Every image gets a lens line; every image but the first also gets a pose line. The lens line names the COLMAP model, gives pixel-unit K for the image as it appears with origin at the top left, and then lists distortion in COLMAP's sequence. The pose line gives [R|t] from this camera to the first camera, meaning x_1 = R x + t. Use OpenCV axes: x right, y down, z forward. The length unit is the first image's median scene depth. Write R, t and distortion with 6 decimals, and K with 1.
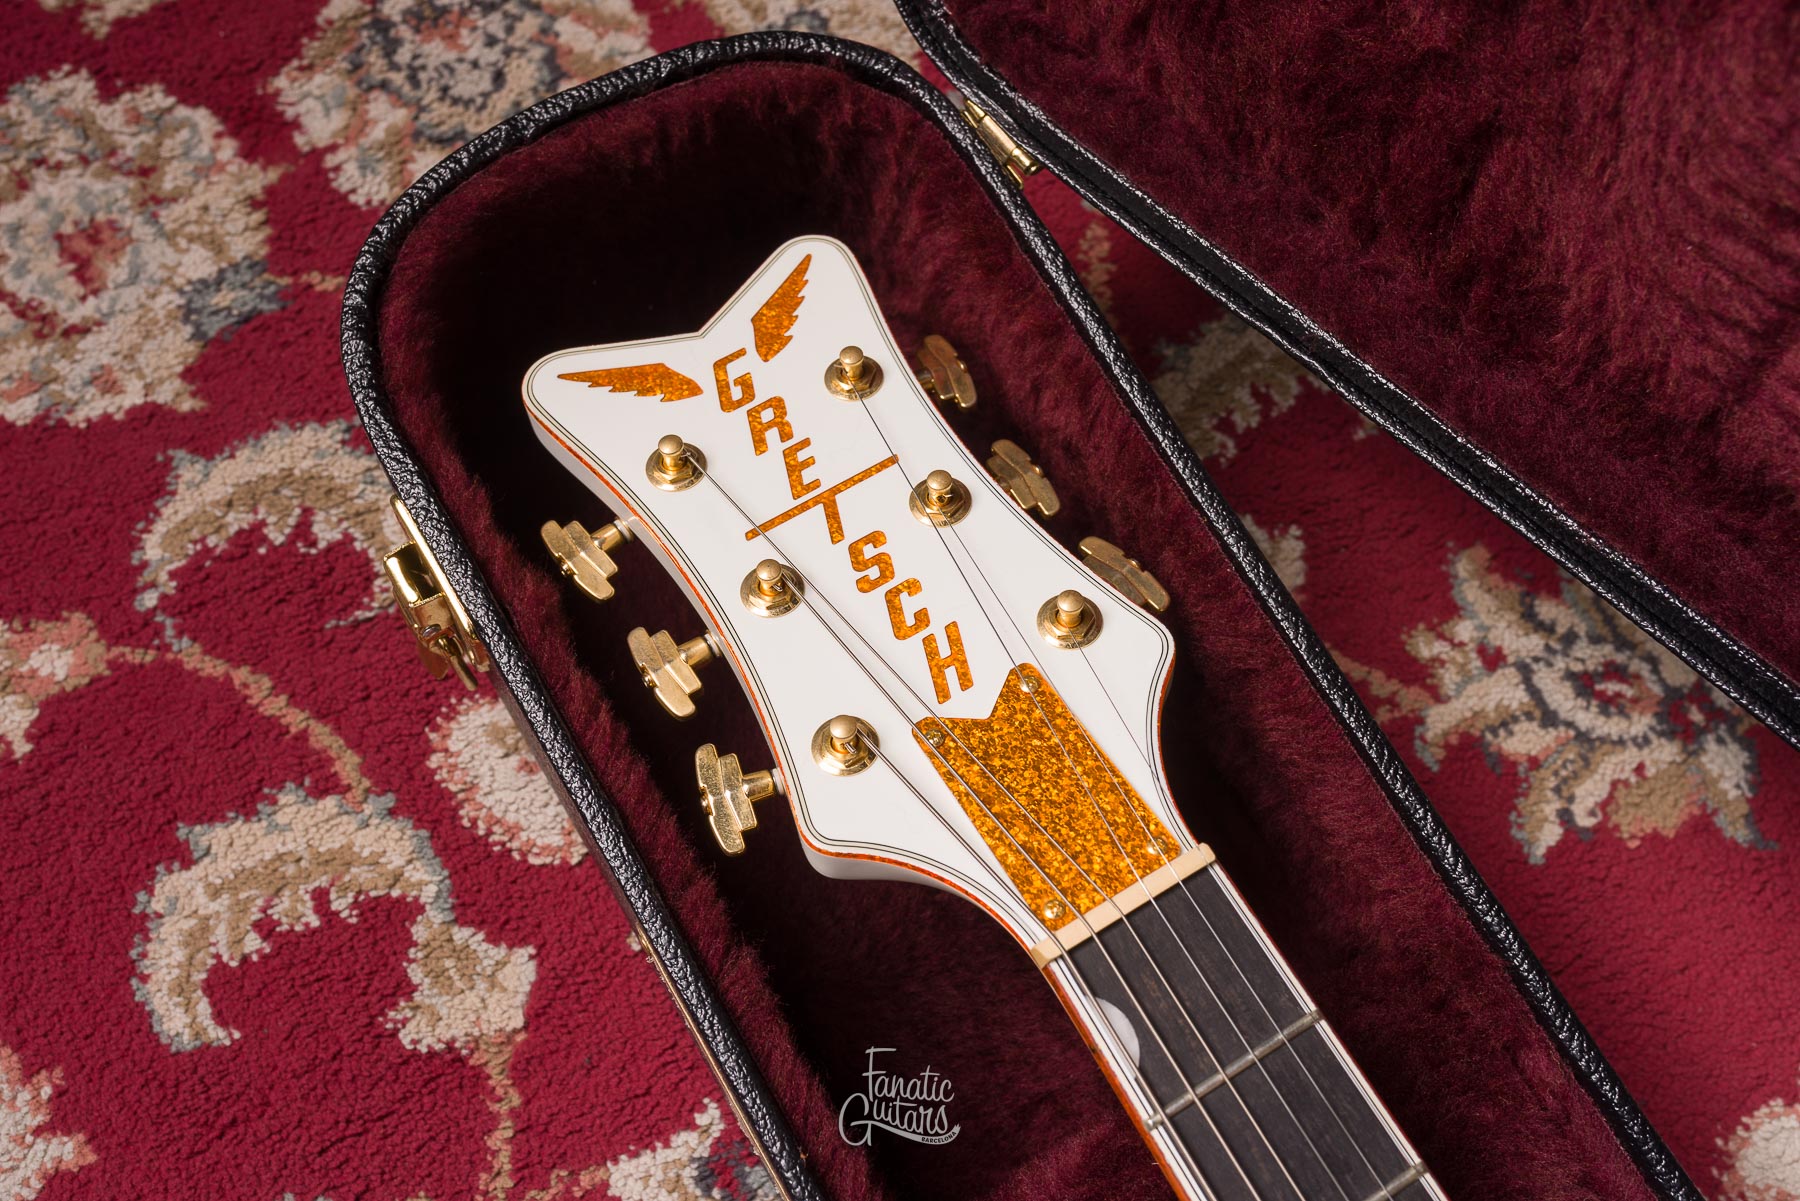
lens RADIAL K [[1773.0, 0, 906.3], [0, 1773.0, 604.8], [0, 0, 1]] dist [0.004151, -0.000061]
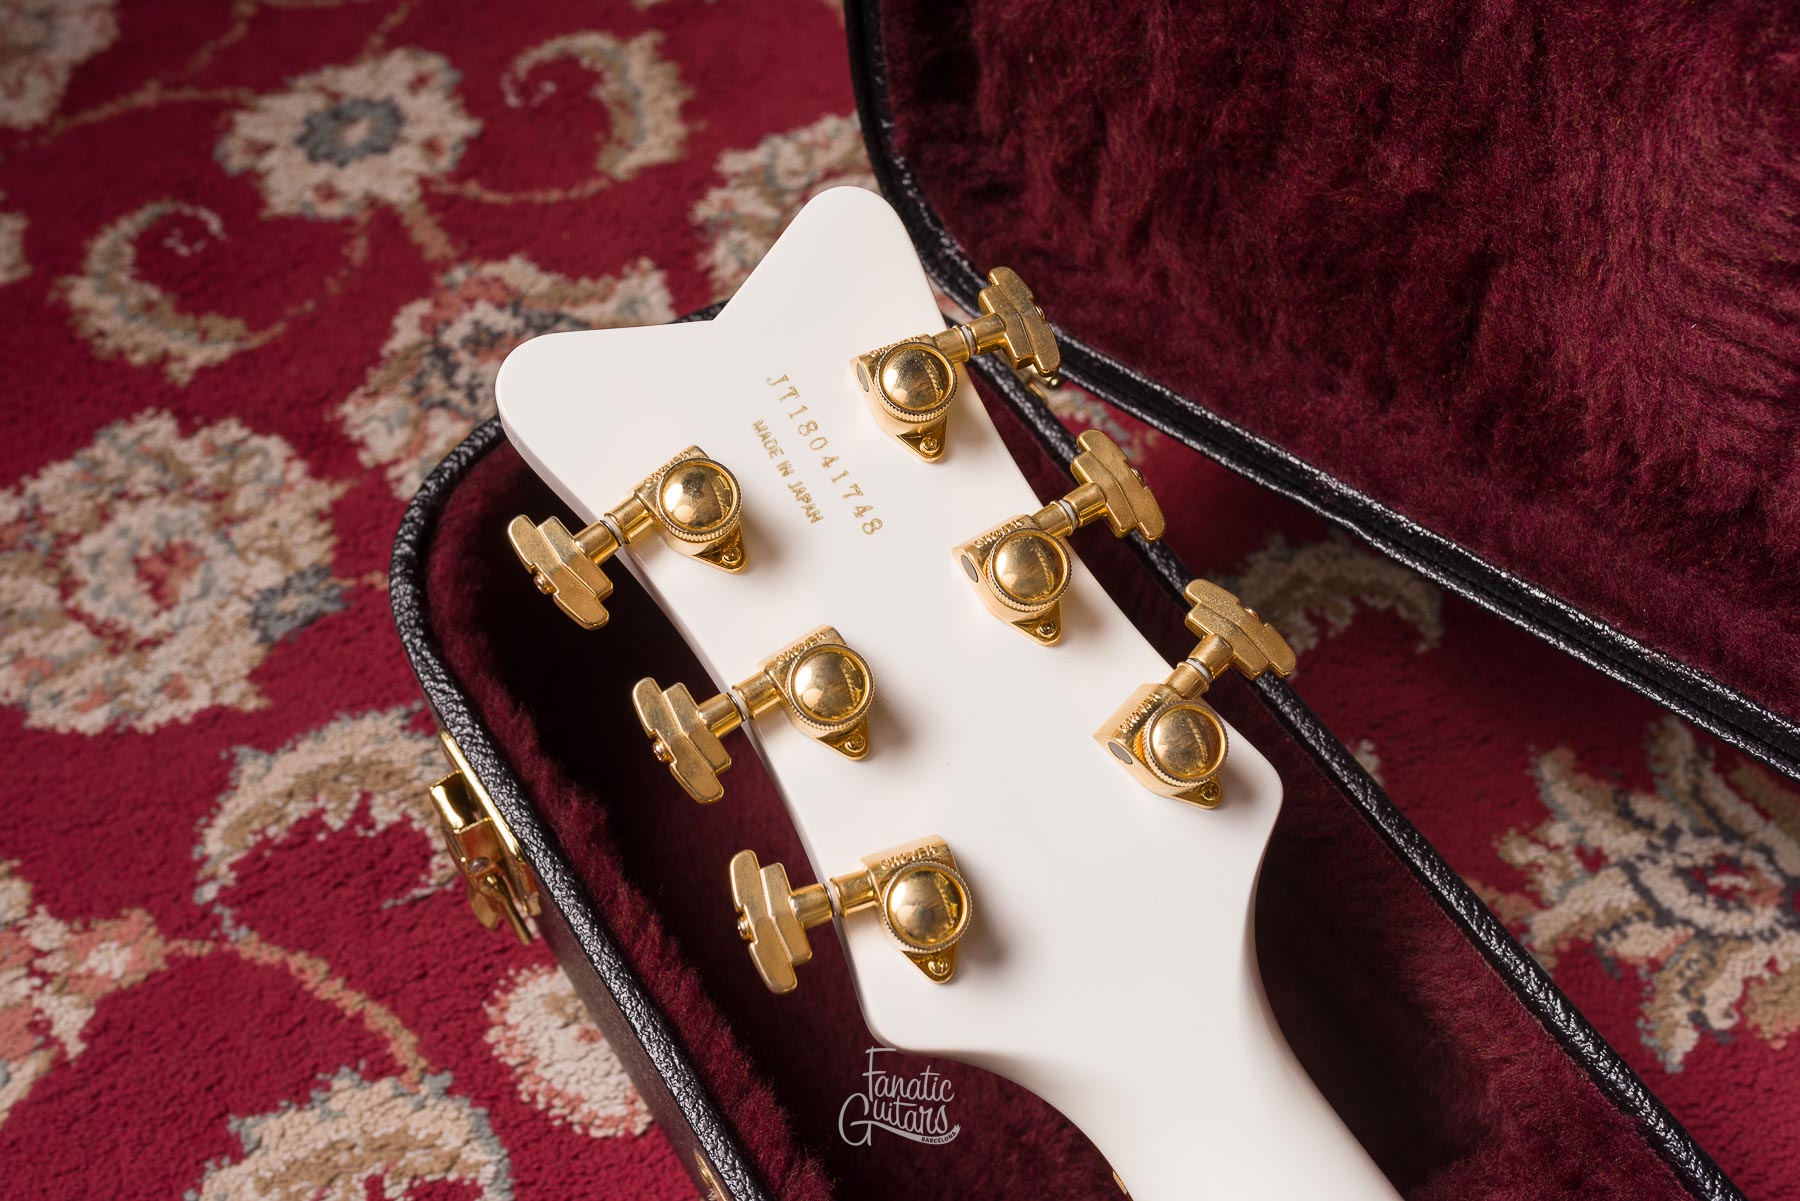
lens RADIAL K [[1788.4, 0, 903.1], [0, 1788.4, 601.5], [0, 0, 1]] dist [0.005684, -0.004181]
pose [[0.995668, -0.079933, -0.047495, 0.020269], [0.066337, 0.968625, -0.239512, 0.103649], [0.065149, 0.235324, 0.969731, 0.016217]]
